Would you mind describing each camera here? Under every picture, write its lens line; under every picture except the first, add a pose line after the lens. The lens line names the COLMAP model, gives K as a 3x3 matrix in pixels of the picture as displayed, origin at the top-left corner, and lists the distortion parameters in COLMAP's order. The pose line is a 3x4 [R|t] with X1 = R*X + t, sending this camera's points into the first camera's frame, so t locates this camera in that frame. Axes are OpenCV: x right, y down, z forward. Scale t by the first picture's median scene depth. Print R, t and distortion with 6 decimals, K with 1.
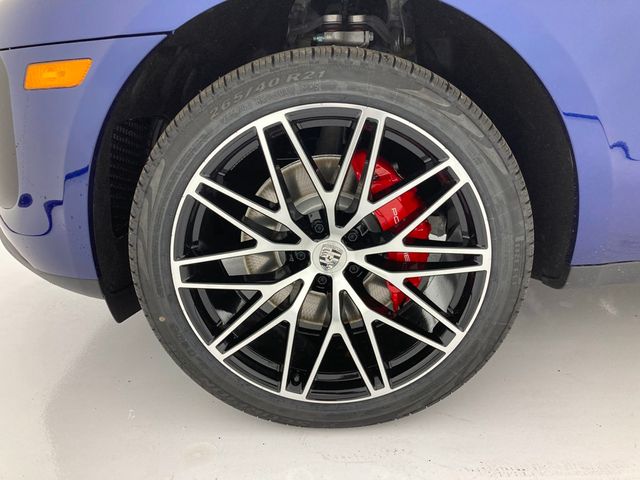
lens RADIAL K [[535.5, 0, 320.0], [0, 535.5, 240.0], [0, 0, 1]] dist [0.018591, 0.006518]
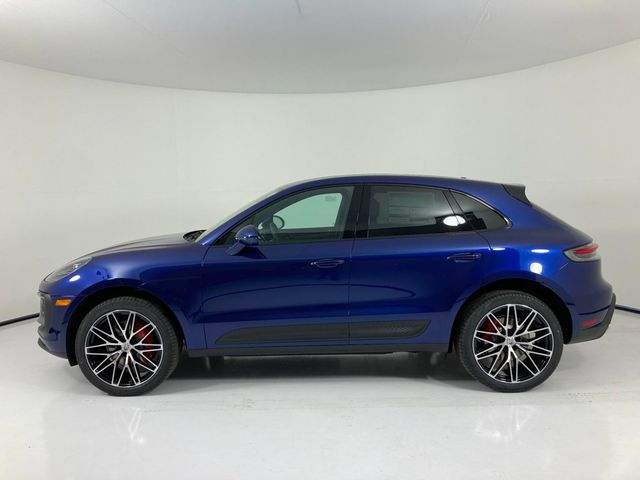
lens RADIAL K [[535.5, 0, 320.0], [0, 535.5, 240.0], [0, 0, 1]] dist [0.018591, 0.006518]
pose [[0.999962, 0.006471, -0.005922, 1.498599], [-0.007765, 0.967054, -0.254453, 0.272909], [0.004080, 0.254489, 0.967067, -3.090859]]
